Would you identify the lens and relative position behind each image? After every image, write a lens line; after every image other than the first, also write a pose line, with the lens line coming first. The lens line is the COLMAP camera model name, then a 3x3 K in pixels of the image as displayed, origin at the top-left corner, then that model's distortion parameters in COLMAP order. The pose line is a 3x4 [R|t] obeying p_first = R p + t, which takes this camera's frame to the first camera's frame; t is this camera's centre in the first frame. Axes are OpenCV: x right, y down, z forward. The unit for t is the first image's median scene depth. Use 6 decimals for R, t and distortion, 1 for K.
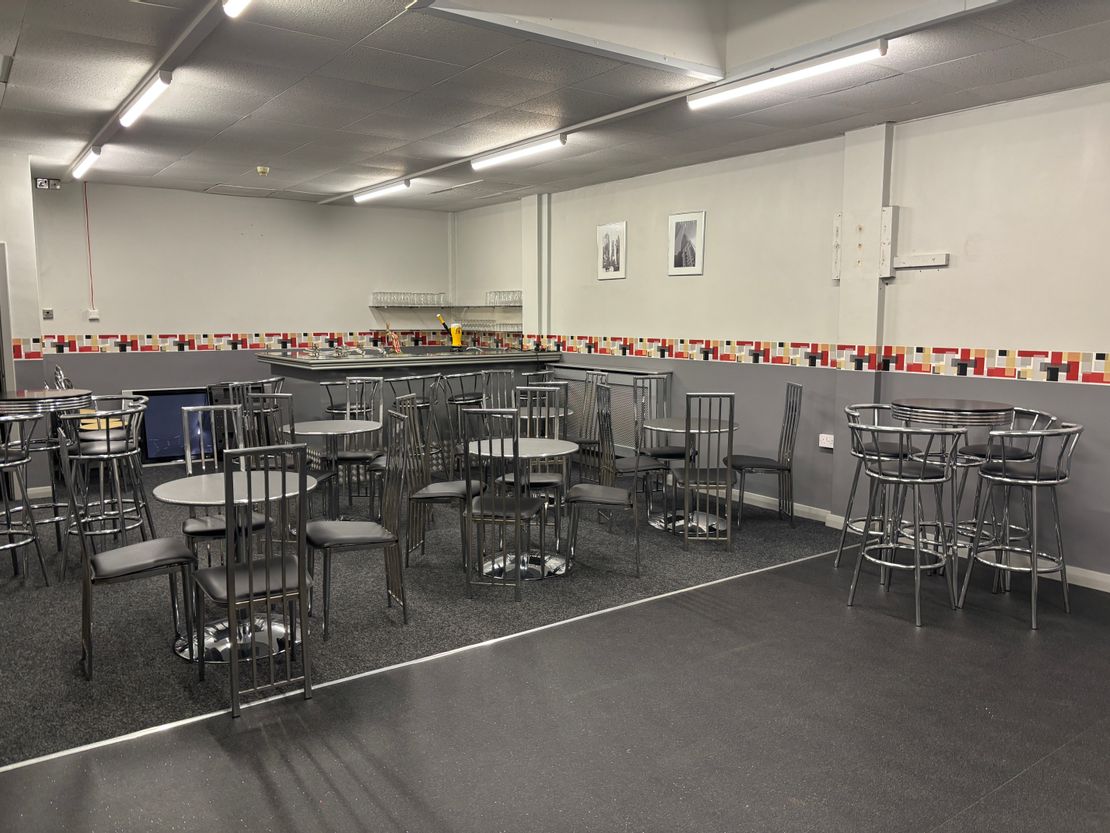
lens RADIAL K [[828.6, 0, 560.0], [0, 828.6, 383.6], [0, 0, 1]] dist [0.068413, -0.091535]
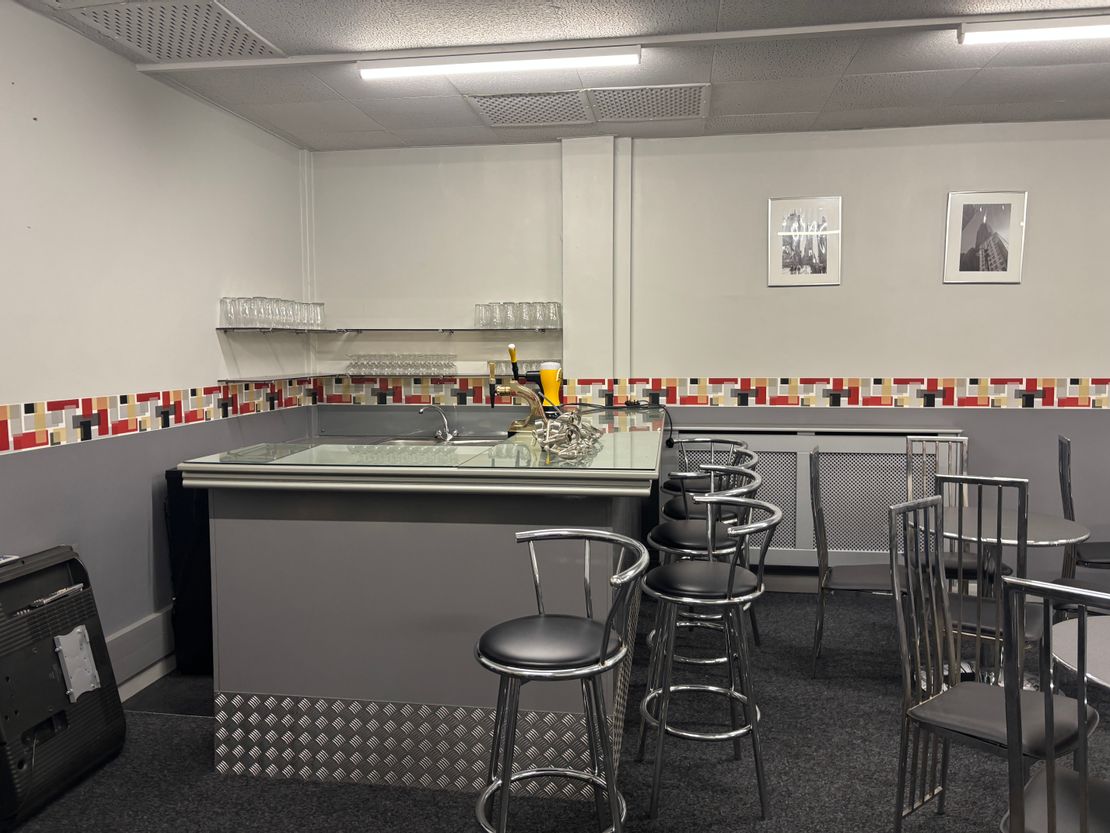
lens RADIAL K [[828.6, 0, 560.0], [0, 828.6, 383.6], [0, 0, 1]] dist [0.068413, -0.091535]
pose [[0.697374, -0.038501, 0.715673, -0.465512], [0.065219, 0.997822, -0.009871, -0.051949], [-0.713734, 0.053559, 0.698366, 0.620276]]
